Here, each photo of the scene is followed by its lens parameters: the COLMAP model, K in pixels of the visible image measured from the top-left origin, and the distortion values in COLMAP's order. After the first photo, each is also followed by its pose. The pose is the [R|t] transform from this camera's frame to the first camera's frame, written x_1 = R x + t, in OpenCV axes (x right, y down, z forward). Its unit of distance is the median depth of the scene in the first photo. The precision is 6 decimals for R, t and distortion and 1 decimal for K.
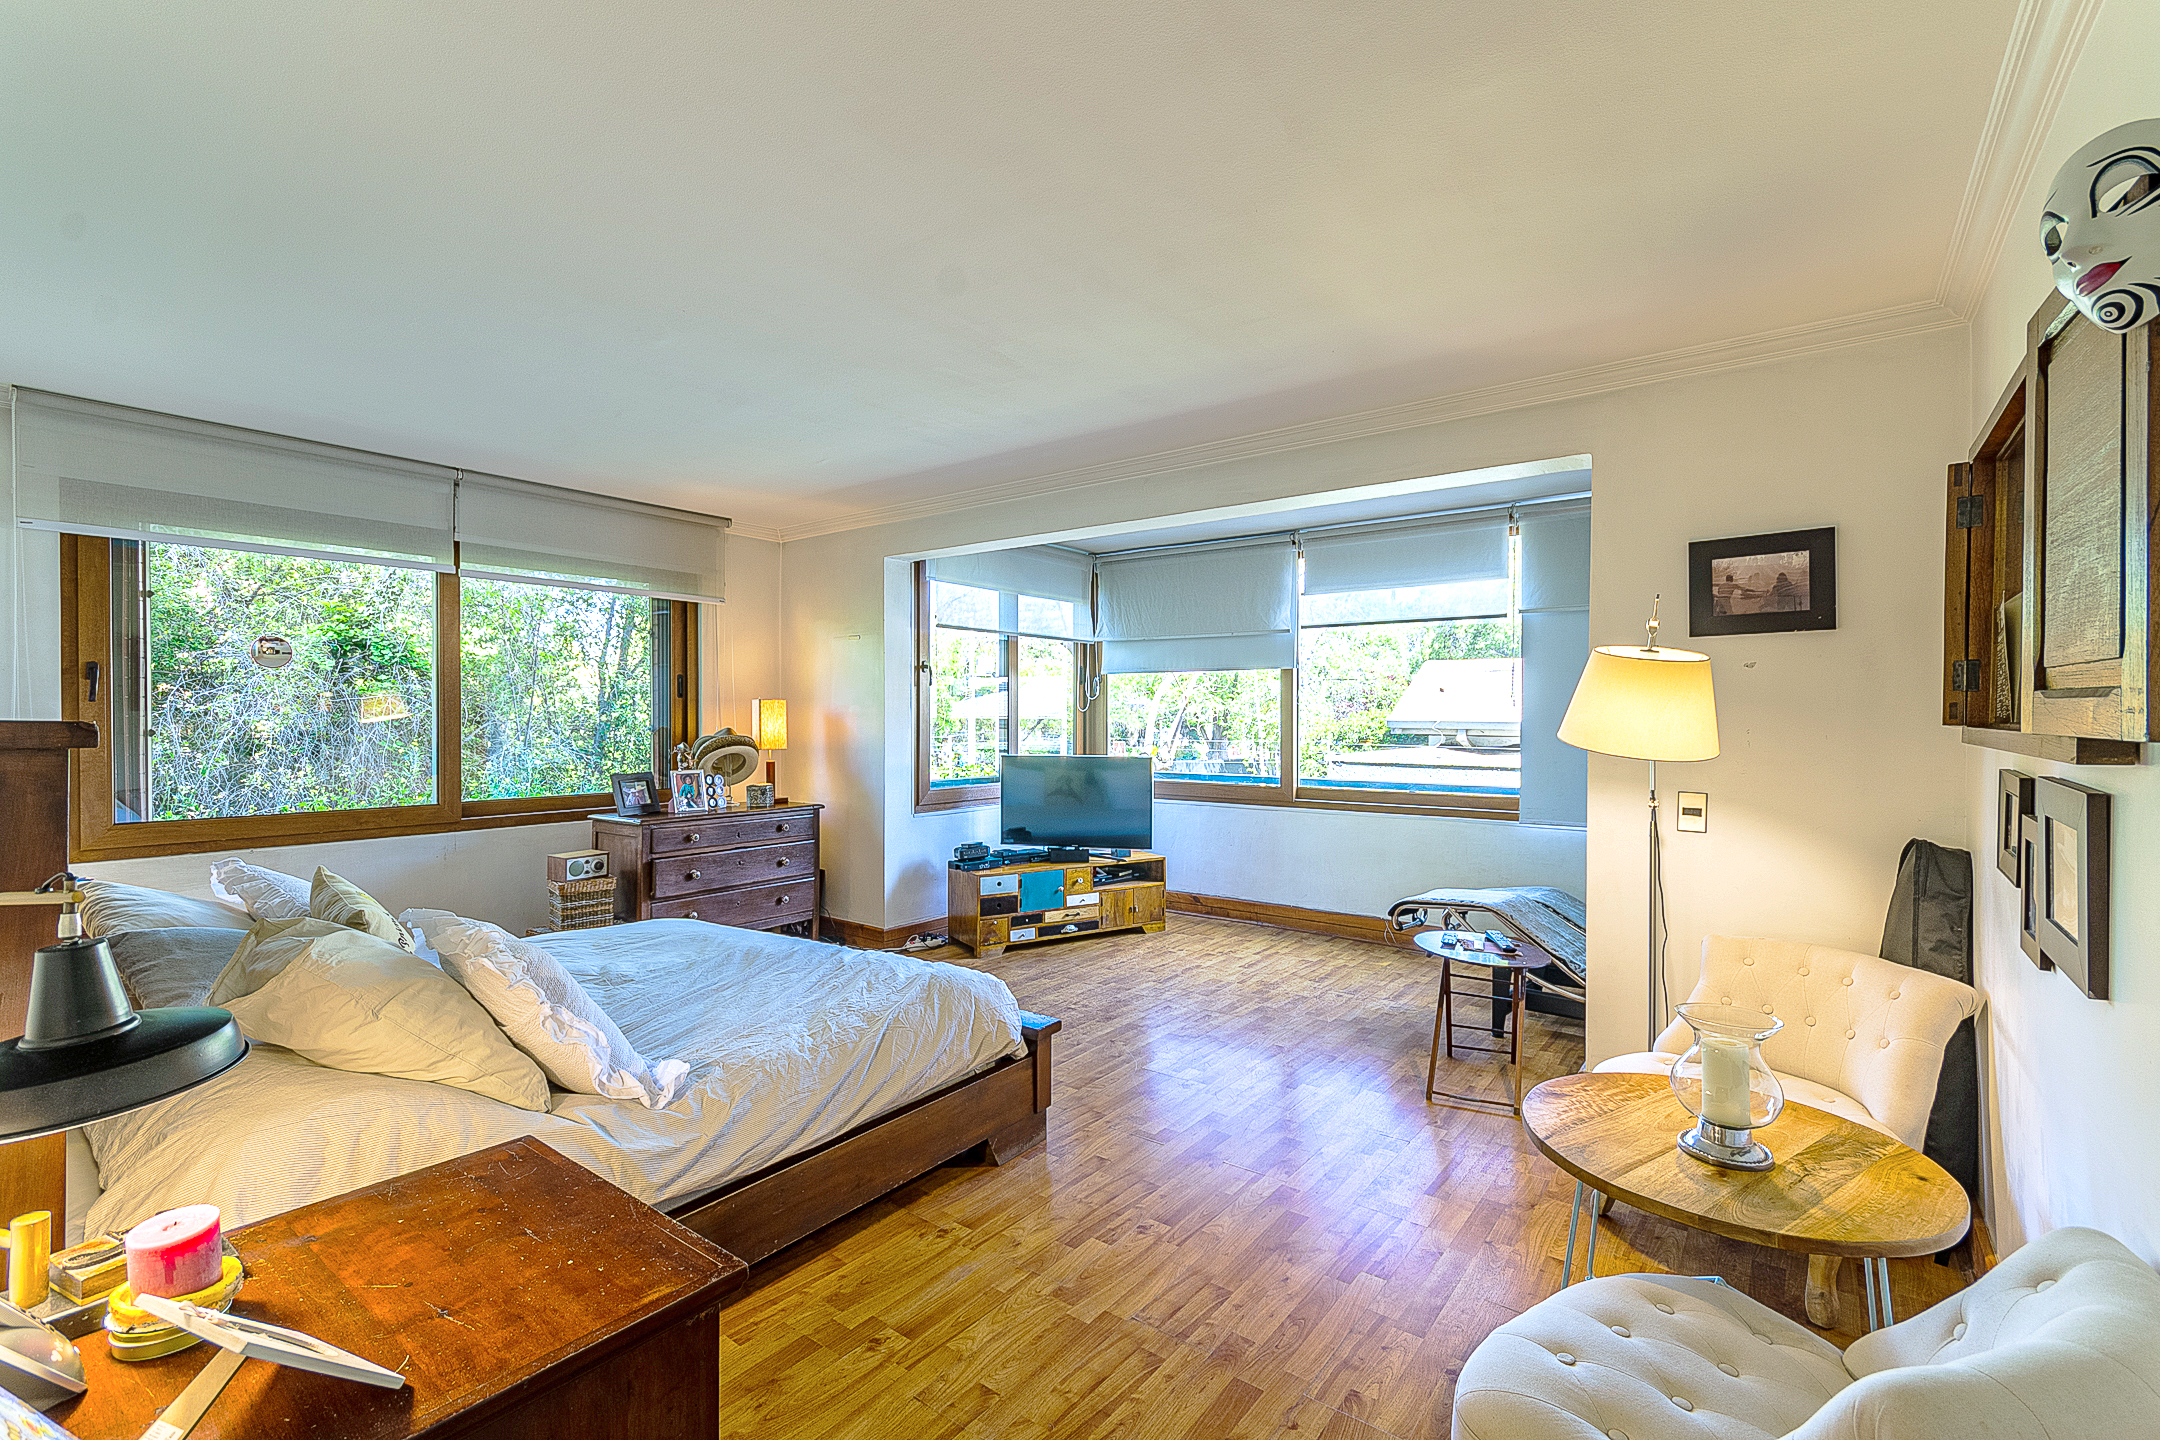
lens RADIAL K [[958.6, 0, 1078.9], [0, 958.6, 689.5], [0, 0, 1]] dist [0.001573, 0.000640]
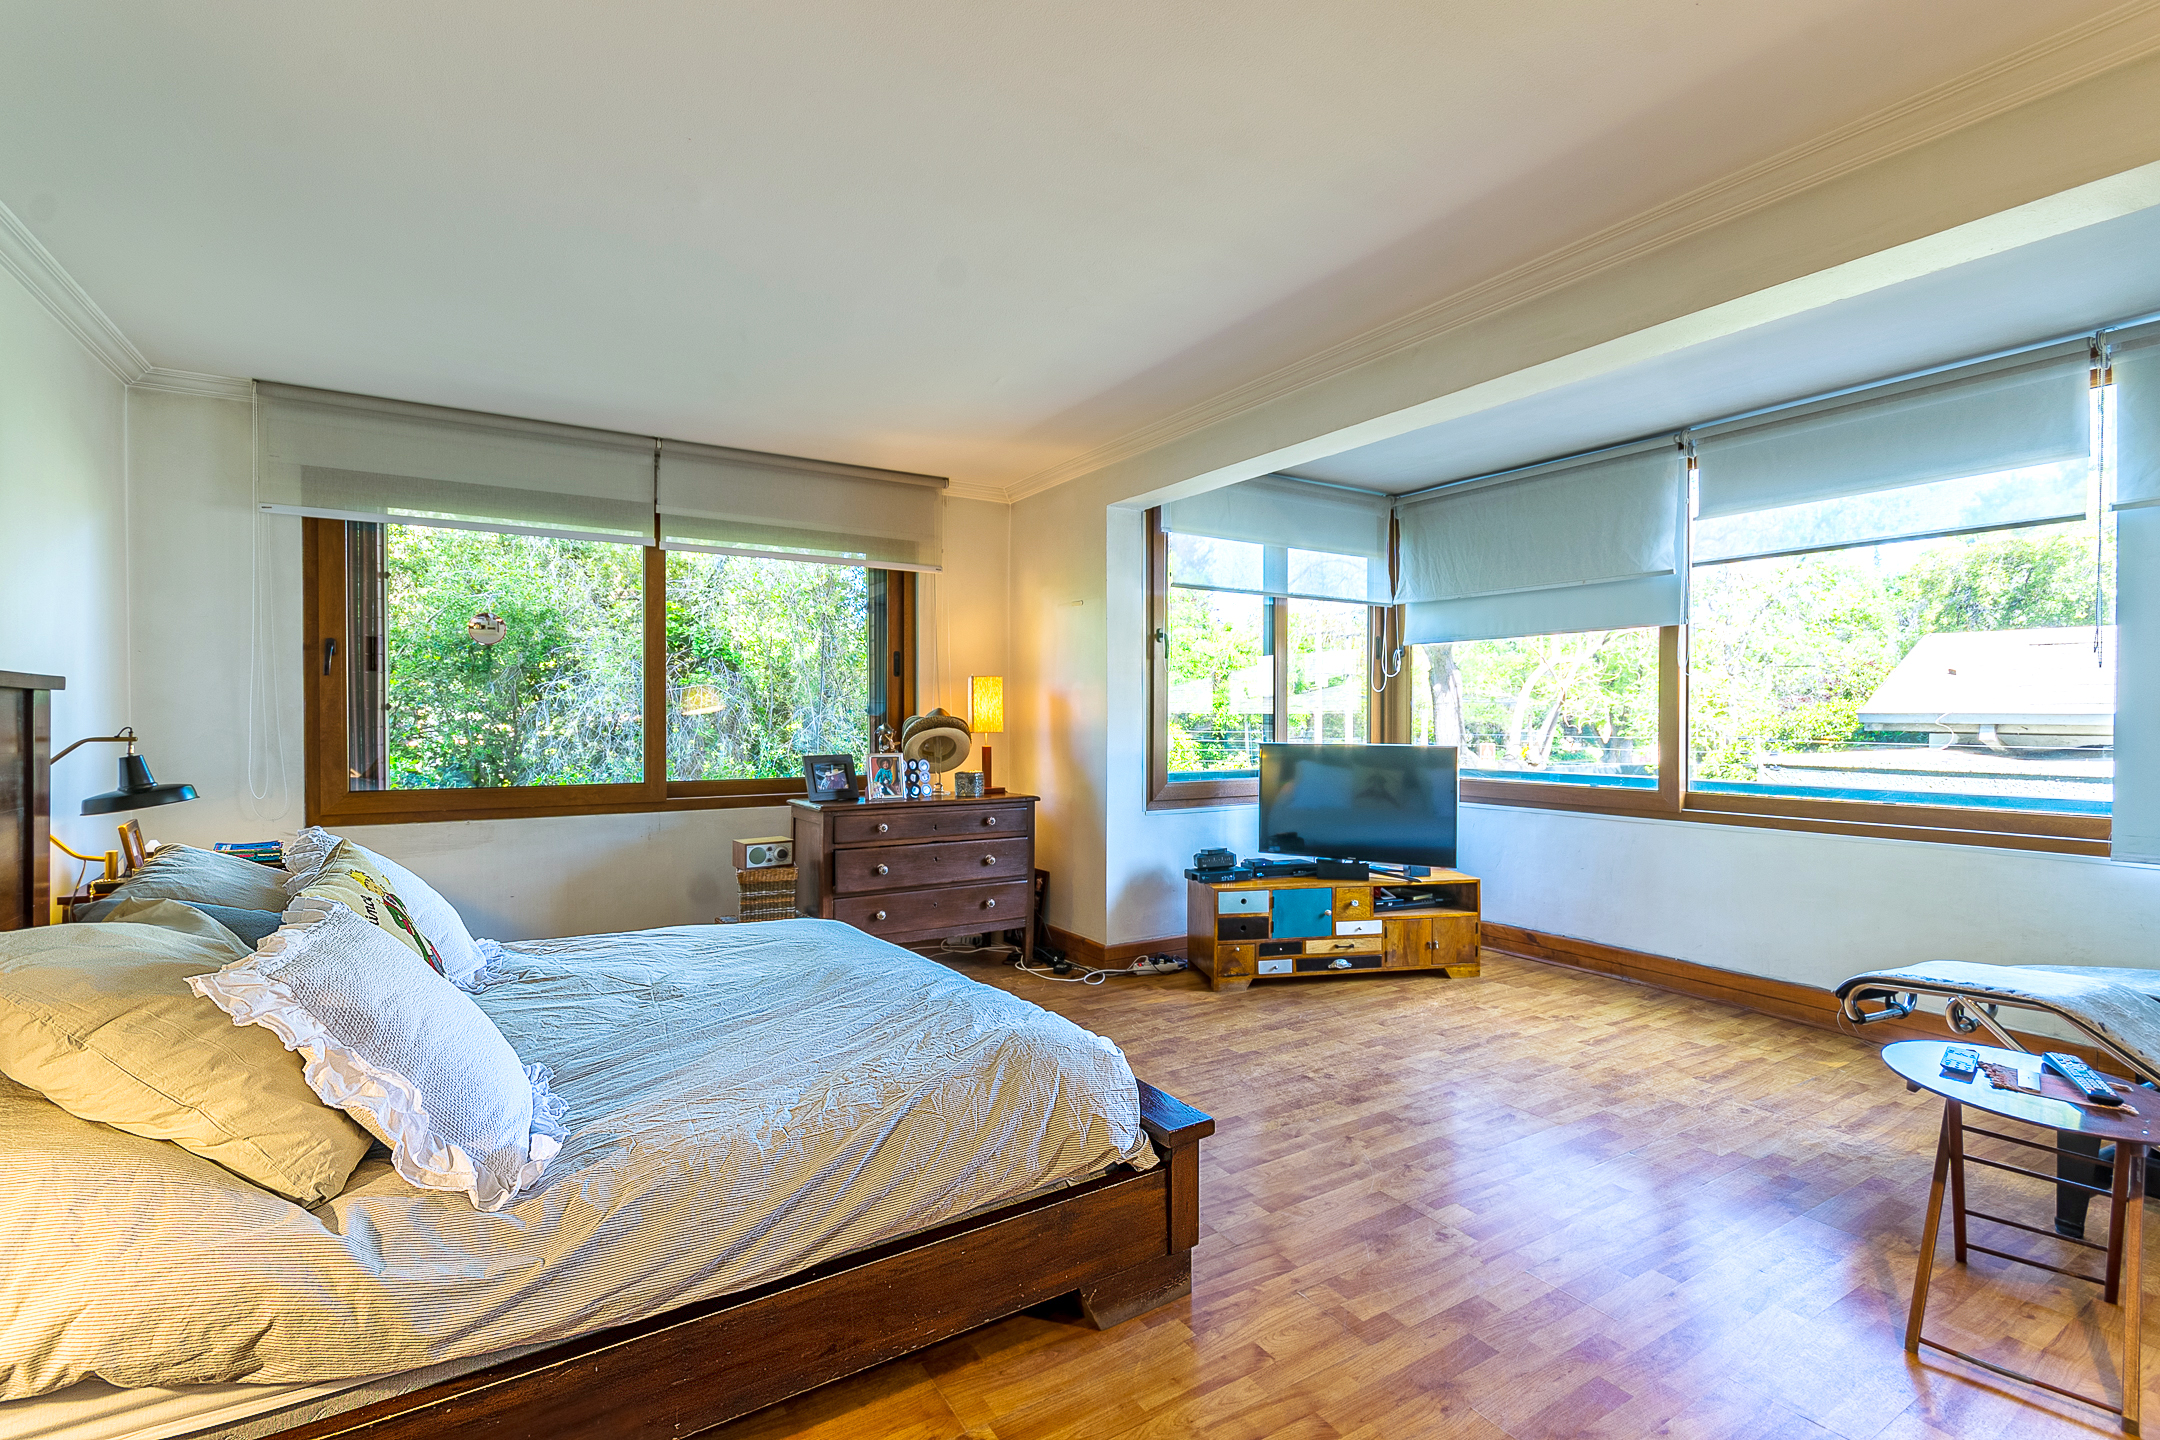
lens RADIAL K [[954.1, 0, 1075.1], [0, 954.1, 710.8], [0, 0, 1]] dist [0.007809, -0.001381]
pose [[0.928570, -0.006306, -0.371104, 0.088654], [0.013053, 0.999792, 0.015674, 0.031193], [0.370928, -0.019398, 0.928459, 0.223045]]
